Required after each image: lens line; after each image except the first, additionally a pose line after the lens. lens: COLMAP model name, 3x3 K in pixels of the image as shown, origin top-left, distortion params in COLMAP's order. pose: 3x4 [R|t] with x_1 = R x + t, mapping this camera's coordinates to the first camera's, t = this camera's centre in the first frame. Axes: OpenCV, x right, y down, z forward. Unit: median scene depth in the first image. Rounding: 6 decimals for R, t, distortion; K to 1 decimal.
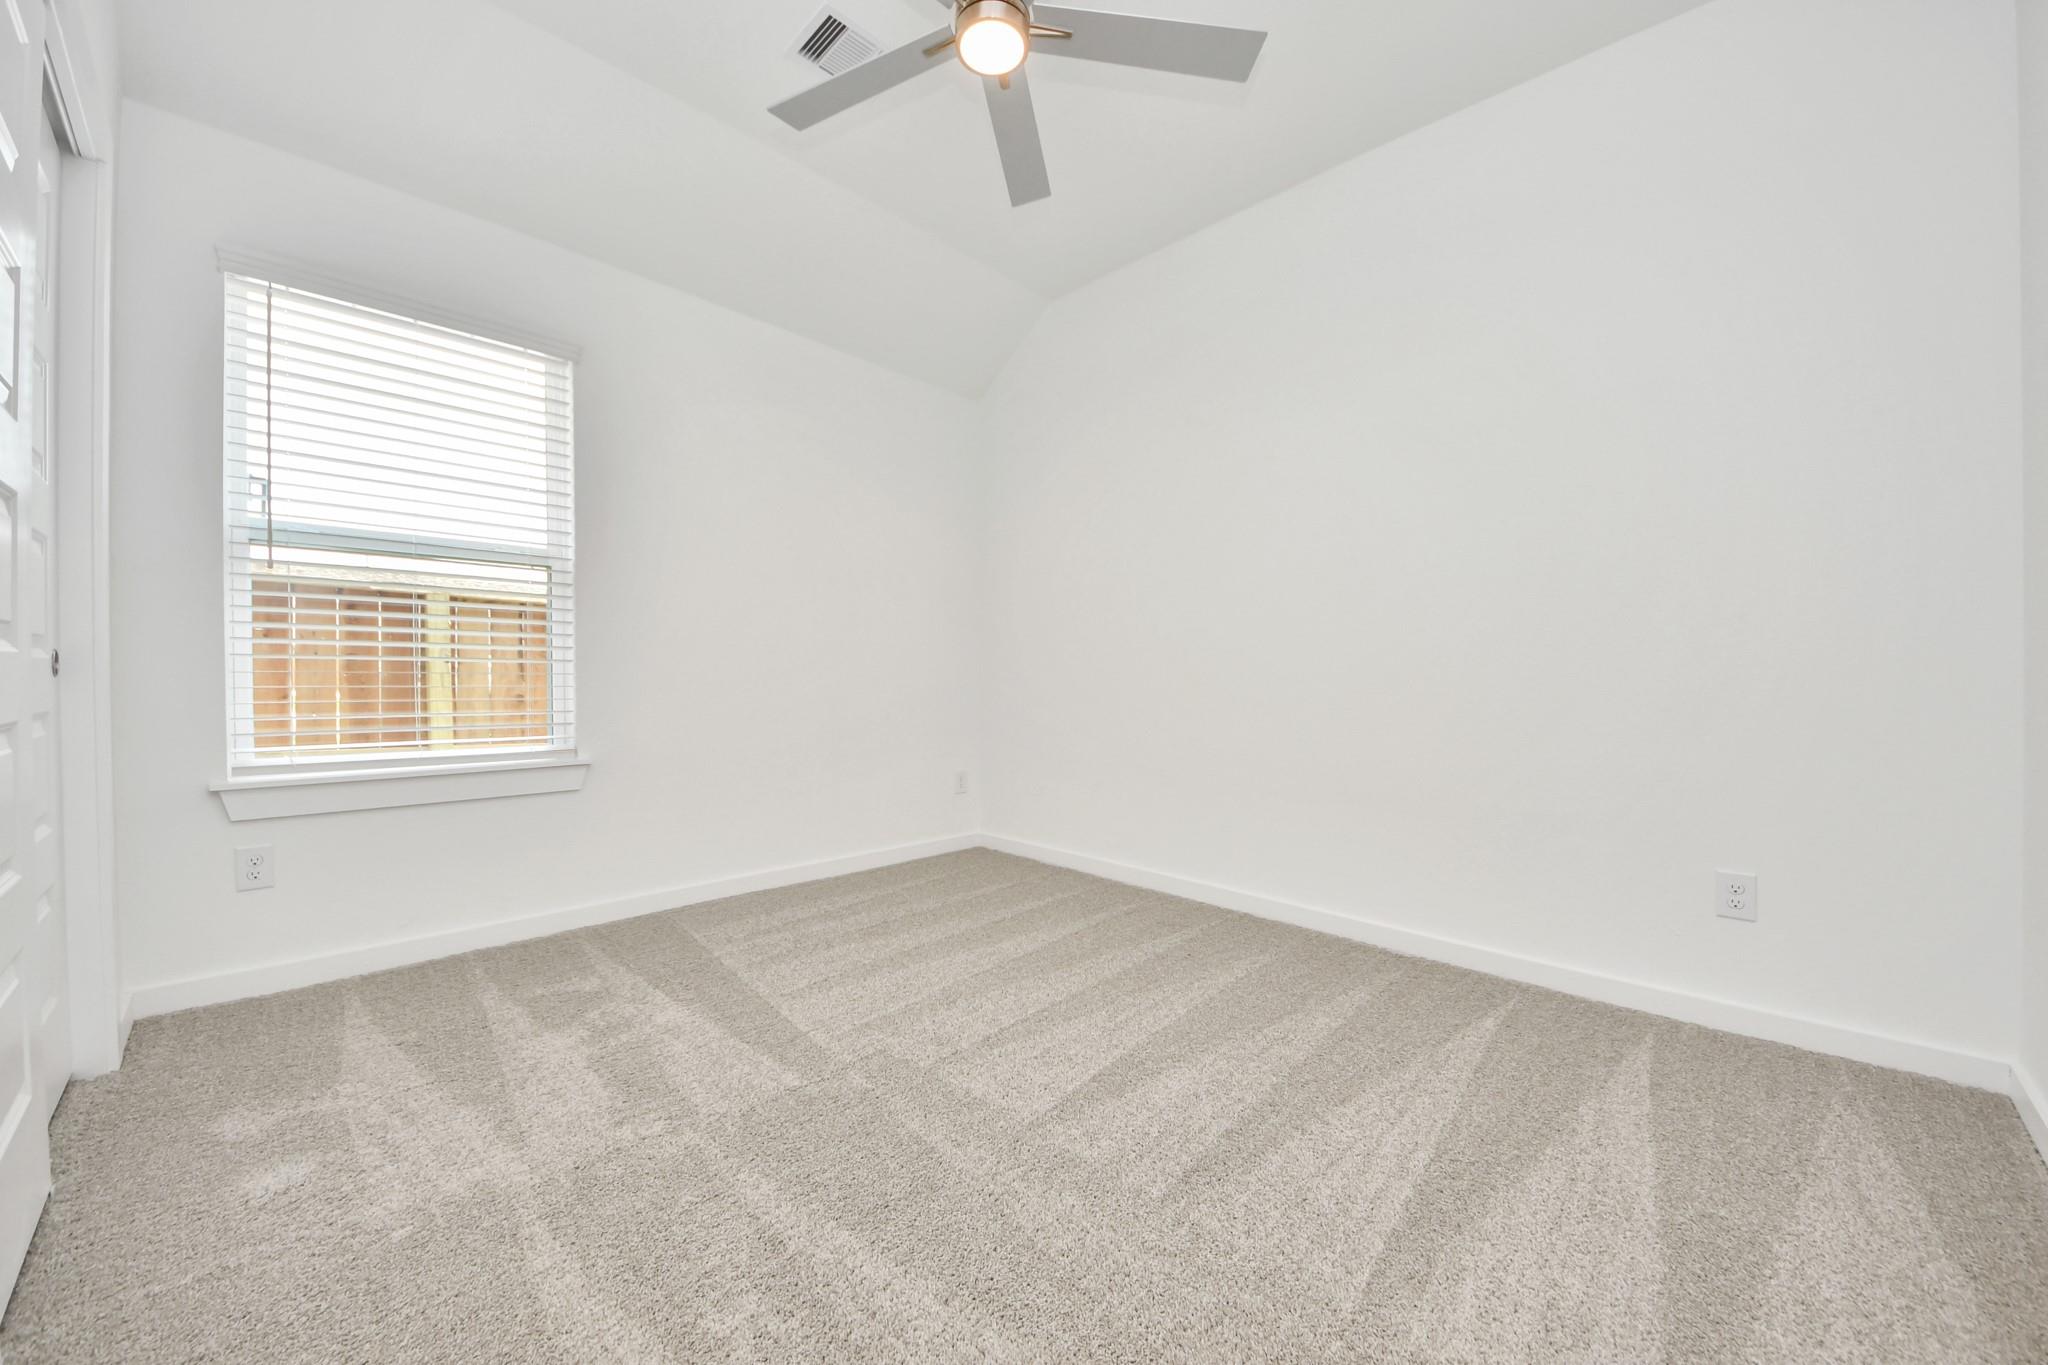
lens RADIAL K [[751.6, 0, 1024.0], [0, 751.6, 682.5], [0, 0, 1]] dist [-0.000611, -0.009943]
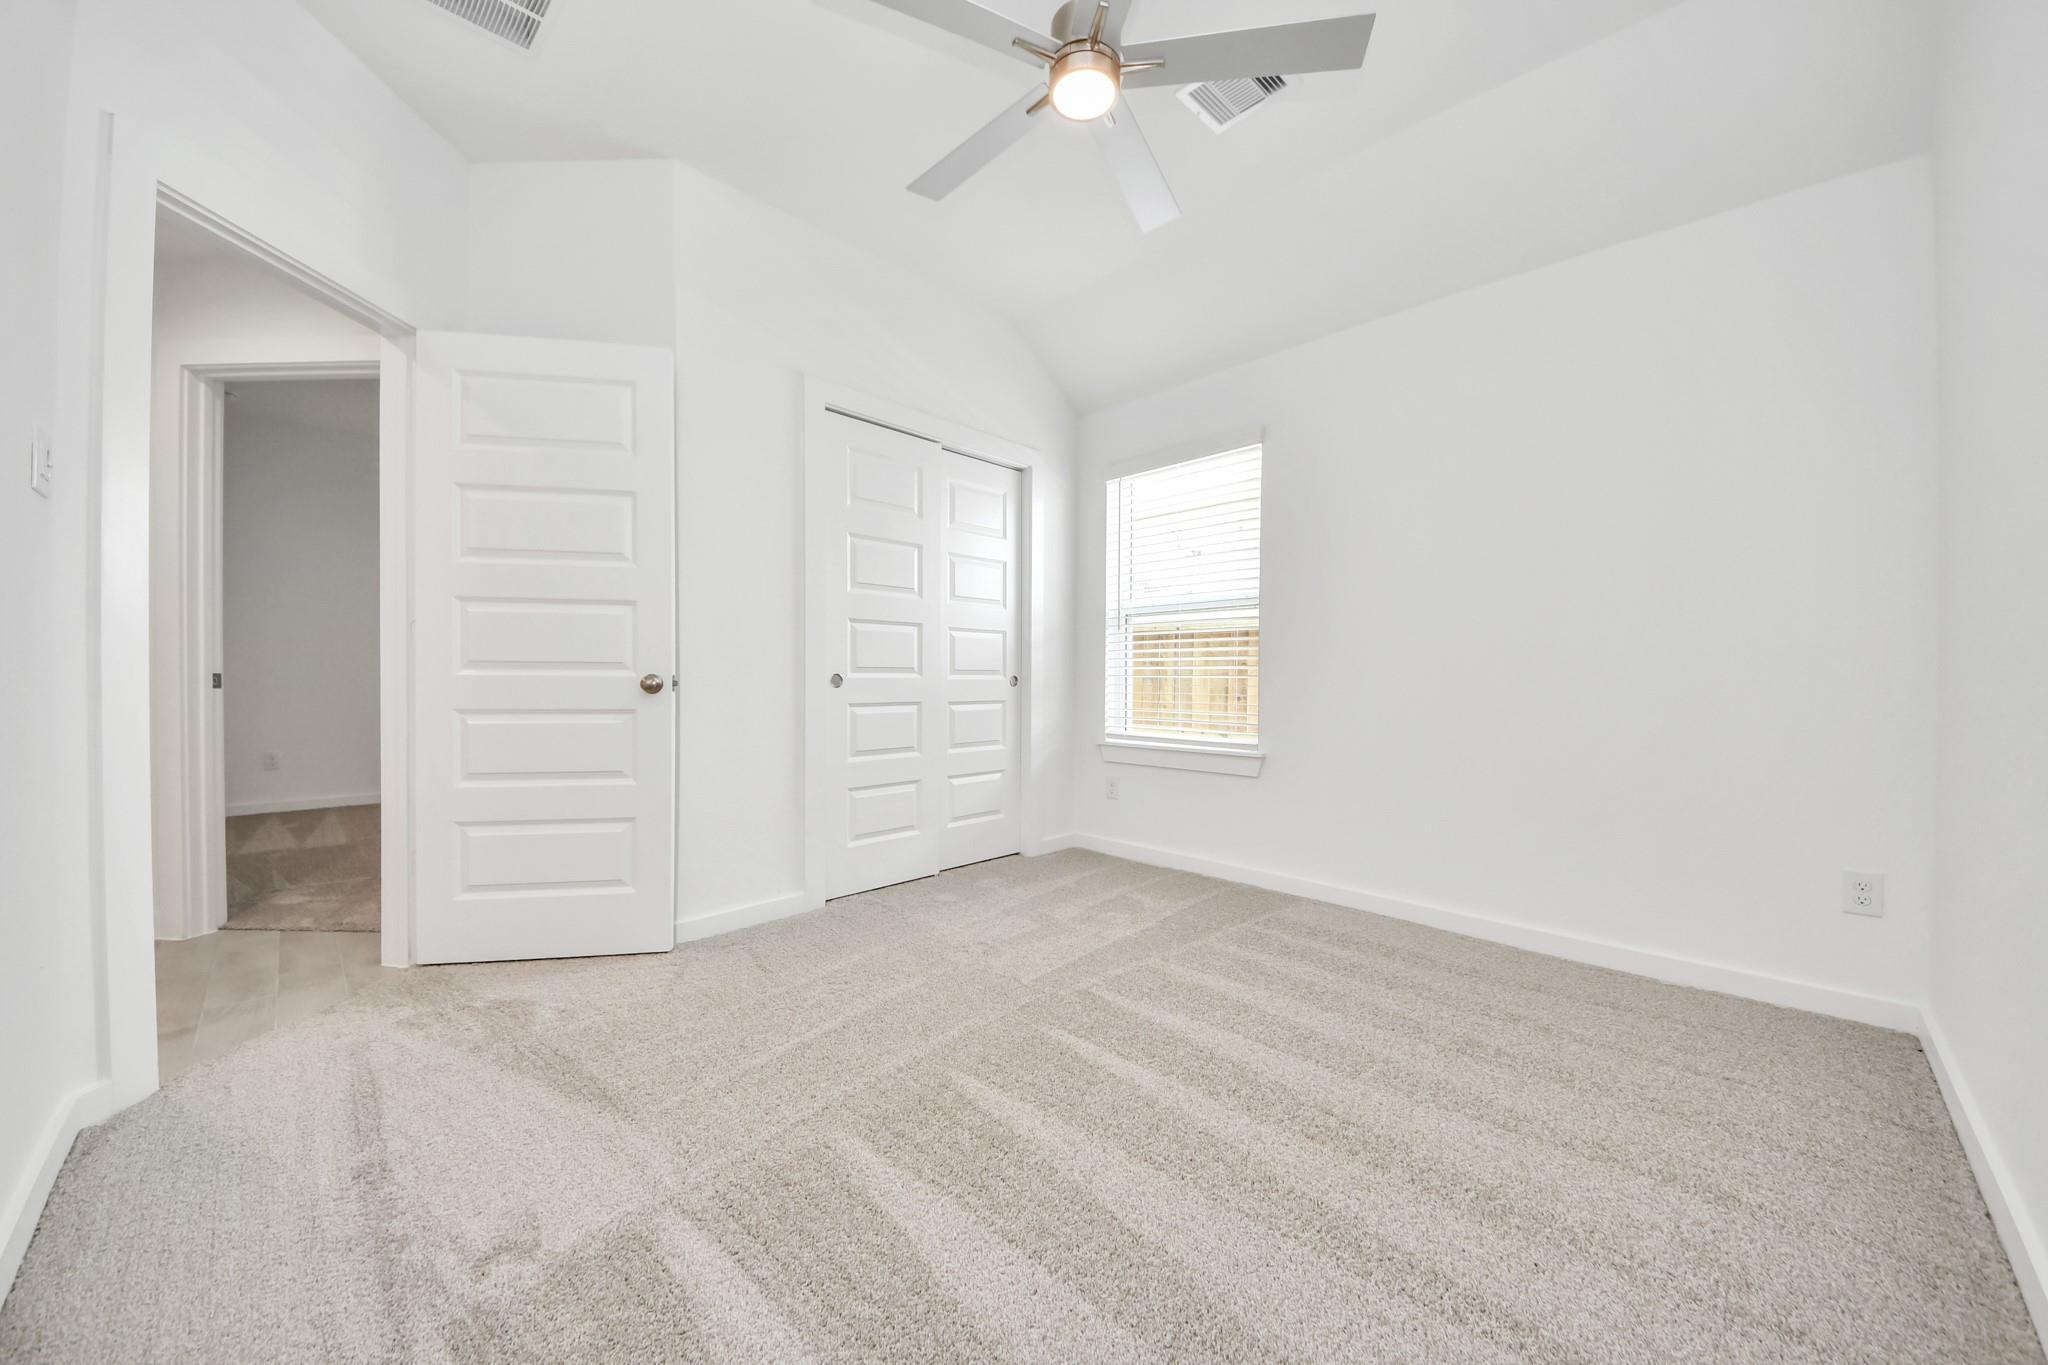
lens RADIAL K [[751.6, 0, 1024.0], [0, 751.6, 682.5], [0, 0, 1]] dist [-0.000611, -0.009943]
pose [[-0.022396, 0.000988, -0.999749, 0.826129], [-0.017879, 0.999839, 0.001389, -0.016119], [0.999589, 0.017905, -0.022375, 0.753796]]
